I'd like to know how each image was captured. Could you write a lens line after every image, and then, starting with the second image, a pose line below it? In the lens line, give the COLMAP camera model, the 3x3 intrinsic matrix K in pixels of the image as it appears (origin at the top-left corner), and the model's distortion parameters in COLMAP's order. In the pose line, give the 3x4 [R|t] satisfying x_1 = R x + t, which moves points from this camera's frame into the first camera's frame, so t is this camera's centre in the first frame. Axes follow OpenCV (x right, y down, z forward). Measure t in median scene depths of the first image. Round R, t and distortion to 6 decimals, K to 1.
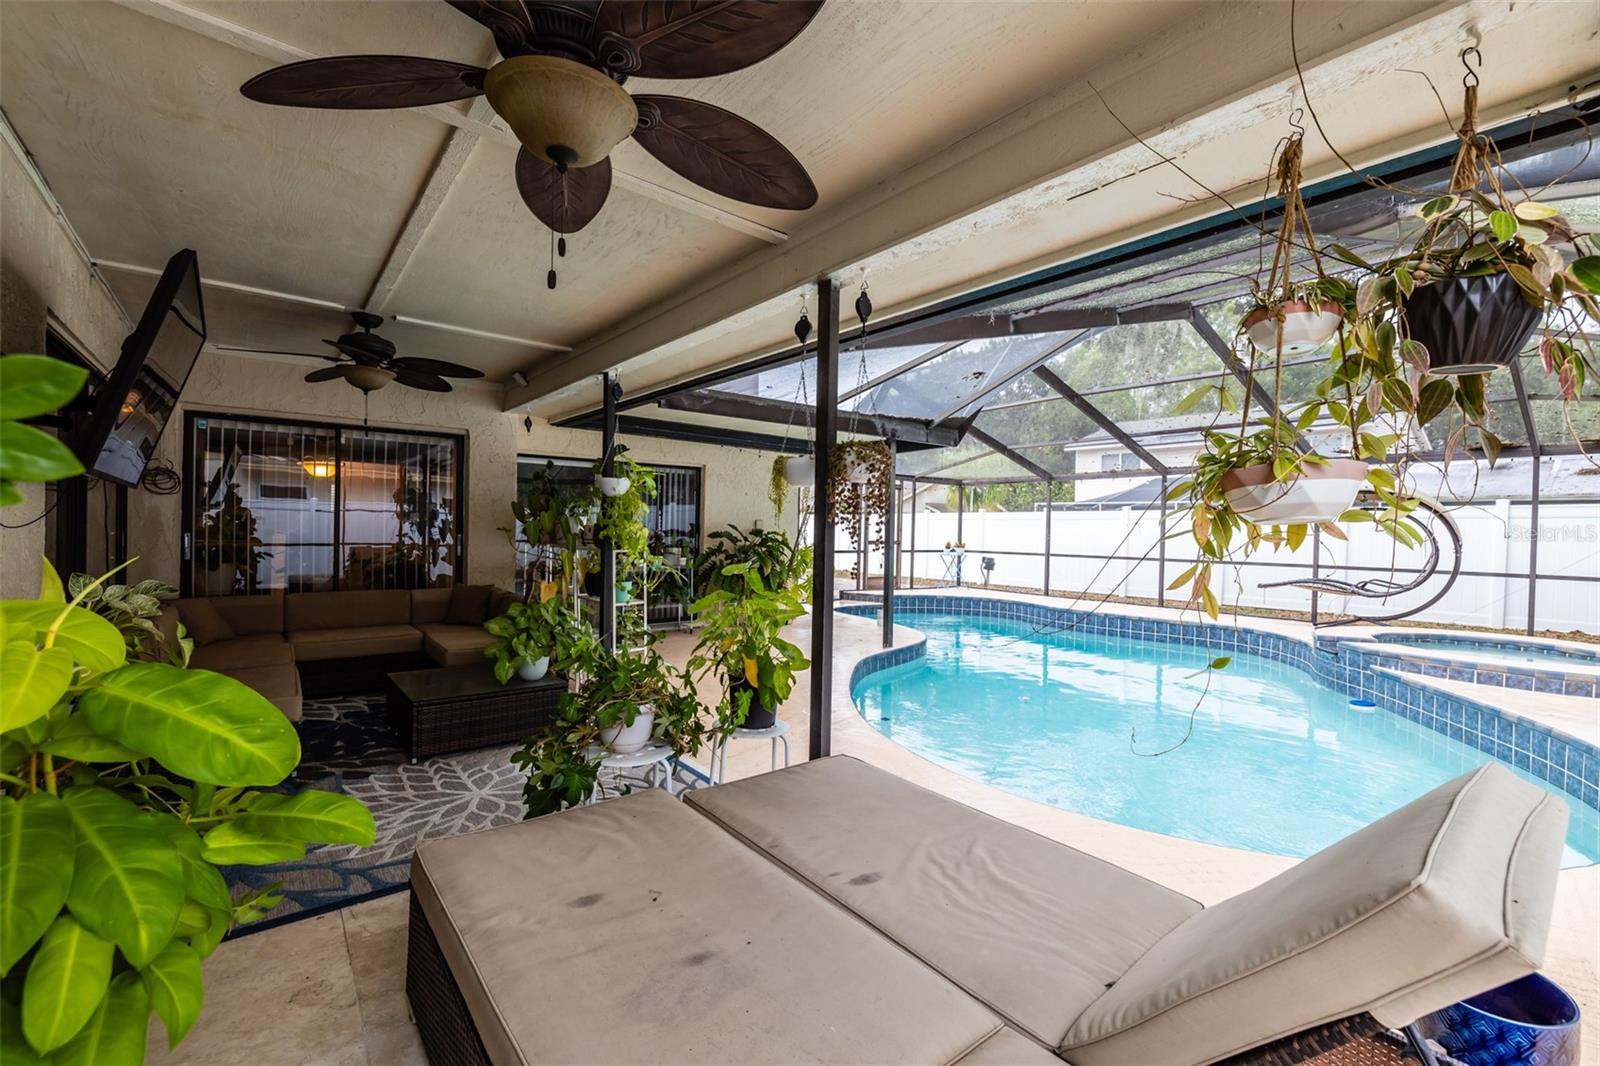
lens RADIAL K [[668.4, 0, 800.0], [0, 668.4, 533.0], [0, 0, 1]] dist [0.001893, 0.000355]
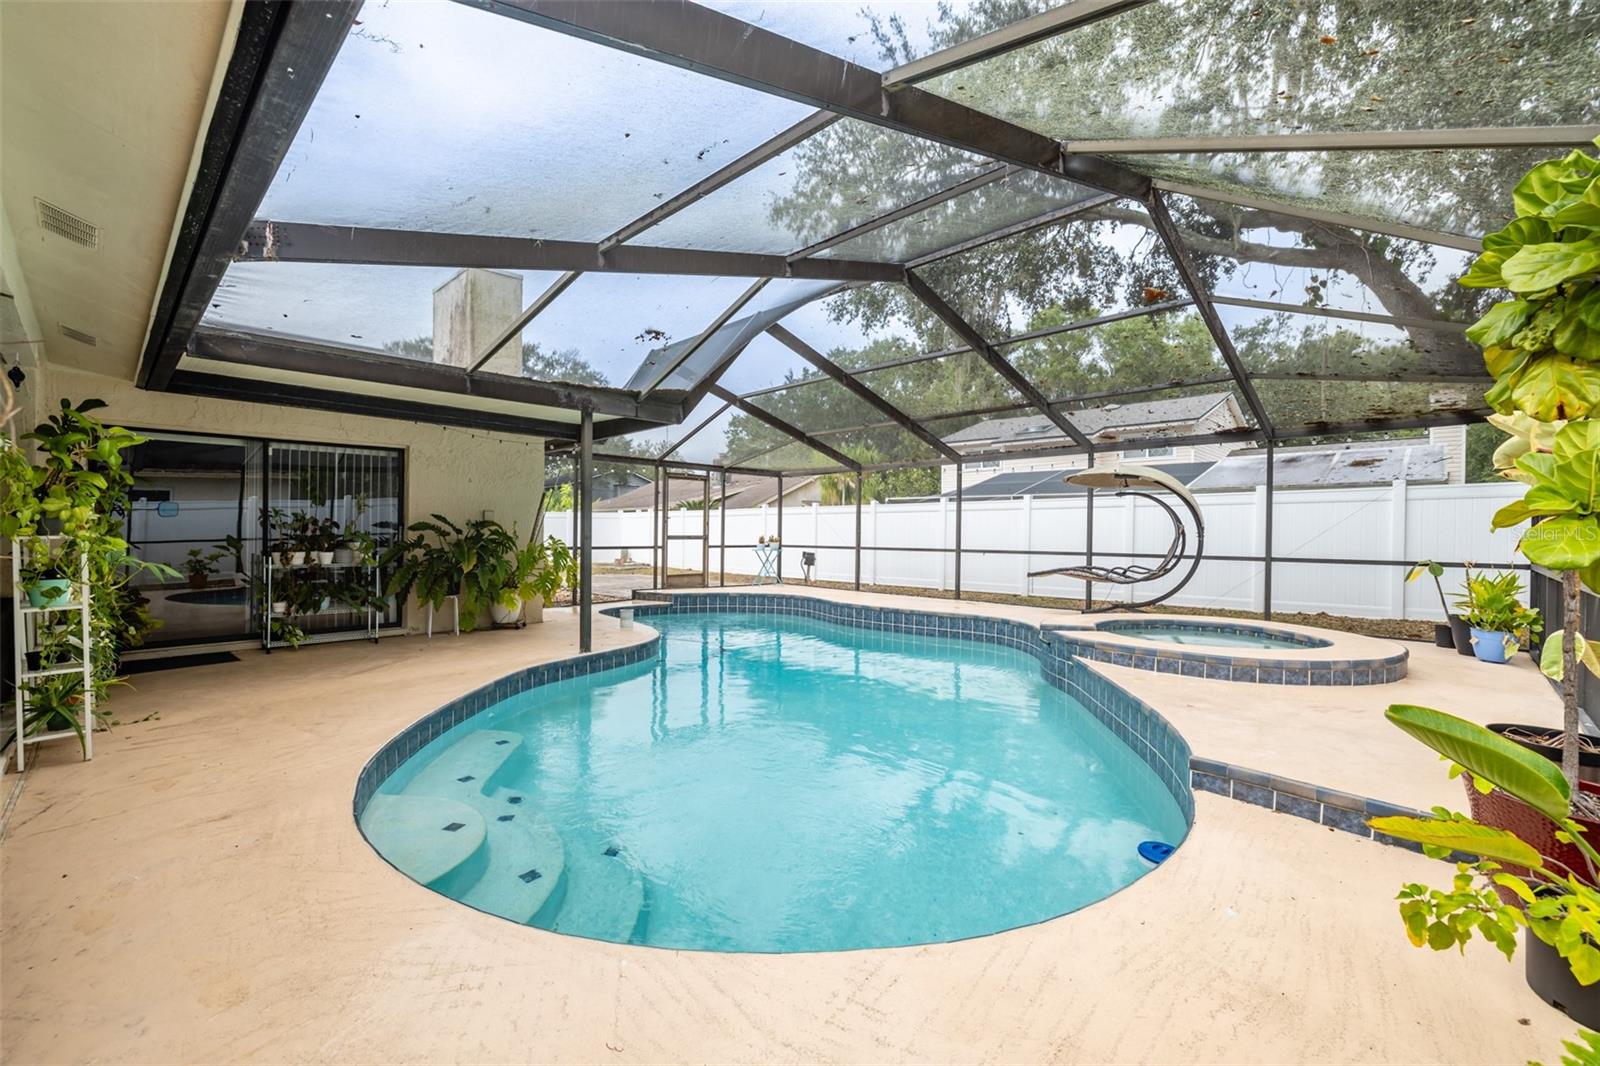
lens RADIAL K [[668.4, 0, 800.0], [0, 668.4, 533.0], [0, 0, 1]] dist [0.001893, 0.000355]
pose [[0.991973, -0.011173, 0.125959, 0.230214], [0.011414, 0.999934, -0.001197, 0.015575], [-0.125937, 0.002625, 0.992035, 0.079855]]
